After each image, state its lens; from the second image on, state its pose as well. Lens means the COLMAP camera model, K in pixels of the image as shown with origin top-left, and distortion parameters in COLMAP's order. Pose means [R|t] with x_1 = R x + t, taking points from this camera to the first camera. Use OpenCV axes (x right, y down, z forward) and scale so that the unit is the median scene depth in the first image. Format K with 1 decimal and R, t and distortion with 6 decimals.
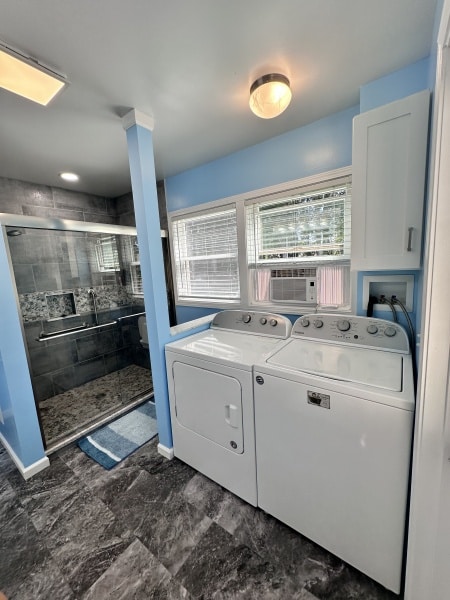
lens RADIAL K [[239.2, 0, 224.4], [0, 239.2, 300.4], [0, 0, 1]] dist [-0.001223, 0.000784]
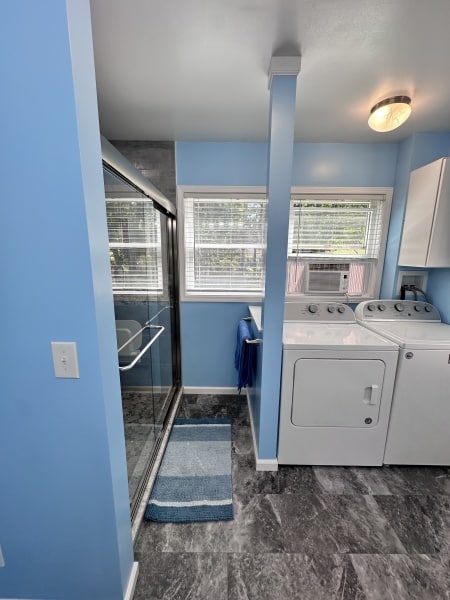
lens RADIAL K [[239.2, 0, 225.5], [0, 239.2, 299.6], [0, 0, 1]] dist [-0.001223, 0.000784]
pose [[0.809512, -0.045590, 0.585330, -0.724204], [0.032627, 0.998933, 0.032681, -0.009831], [-0.586195, -0.007358, 0.810136, 0.319675]]
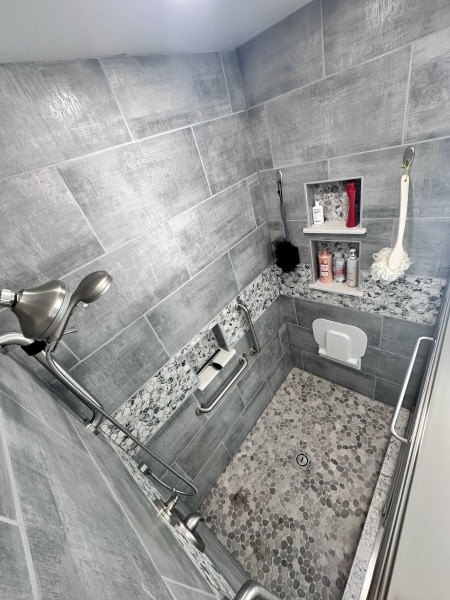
lens RADIAL K [[239.2, 0, 225.9], [0, 239.2, 300.0], [0, 0, 1]] dist [-0.001223, 0.000784]
pose [[0.972876, -0.132259, -0.189787, -0.677693], [0.203996, 0.877368, 0.434293, -0.381983], [0.109074, -0.461229, 0.880551, 0.762830]]
